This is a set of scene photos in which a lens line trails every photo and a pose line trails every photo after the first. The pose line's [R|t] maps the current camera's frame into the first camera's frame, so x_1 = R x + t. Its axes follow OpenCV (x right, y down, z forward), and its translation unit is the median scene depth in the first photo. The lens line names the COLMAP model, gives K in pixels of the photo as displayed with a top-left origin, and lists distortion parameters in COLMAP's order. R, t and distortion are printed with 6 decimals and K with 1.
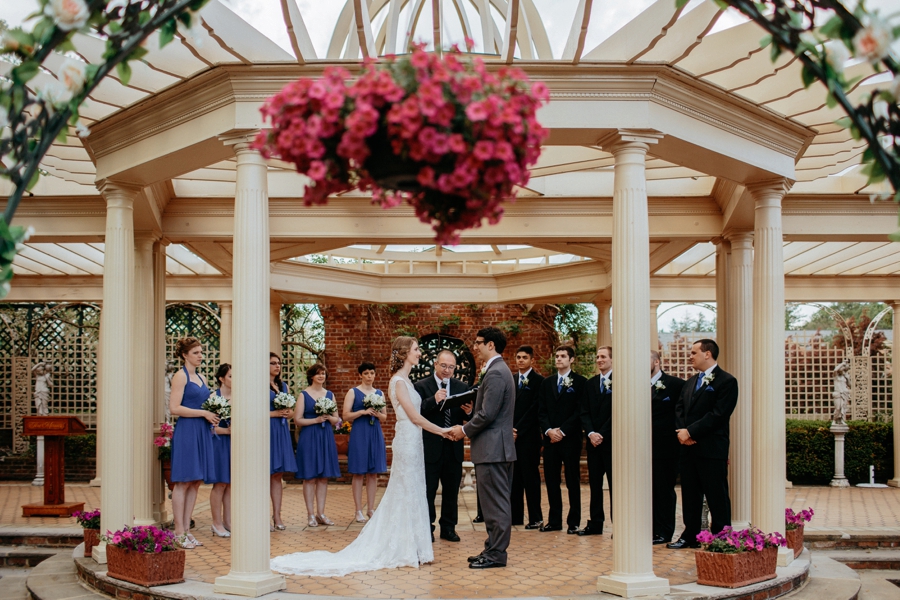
lens RADIAL K [[906.0, 0, 381.0], [0, 906.0, 322.5], [0, 0, 1]] dist [-0.125324, -0.014841]
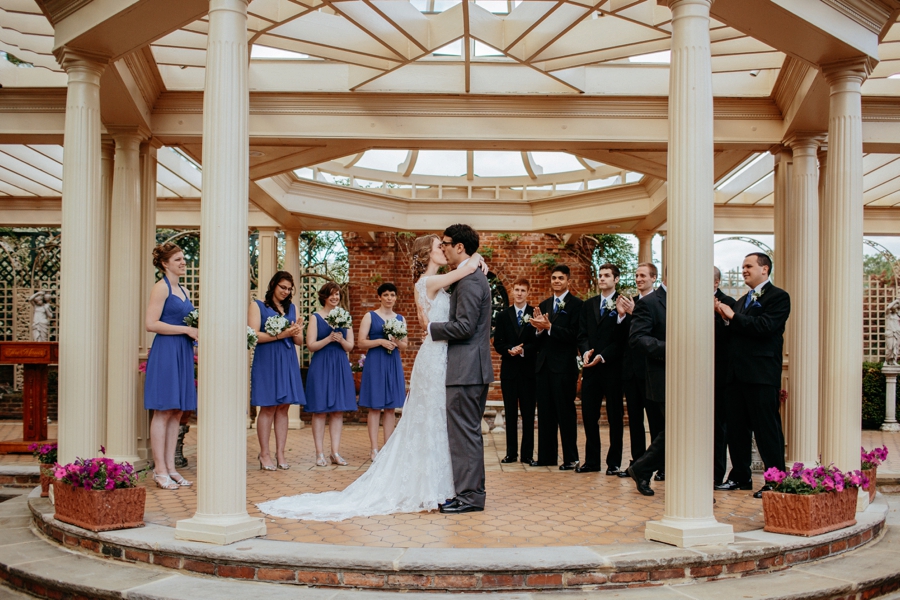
lens RADIAL K [[884.0, 0, 450.0], [0, 884.0, 300.0], [0, 0, 1]] dist [-0.123637, 0.016808]
pose [[0.999439, 0.007482, 0.032635, 0.021746], [-0.008312, 0.999643, 0.025383, 0.039918], [-0.032433, -0.025640, 0.999145, 0.133036]]
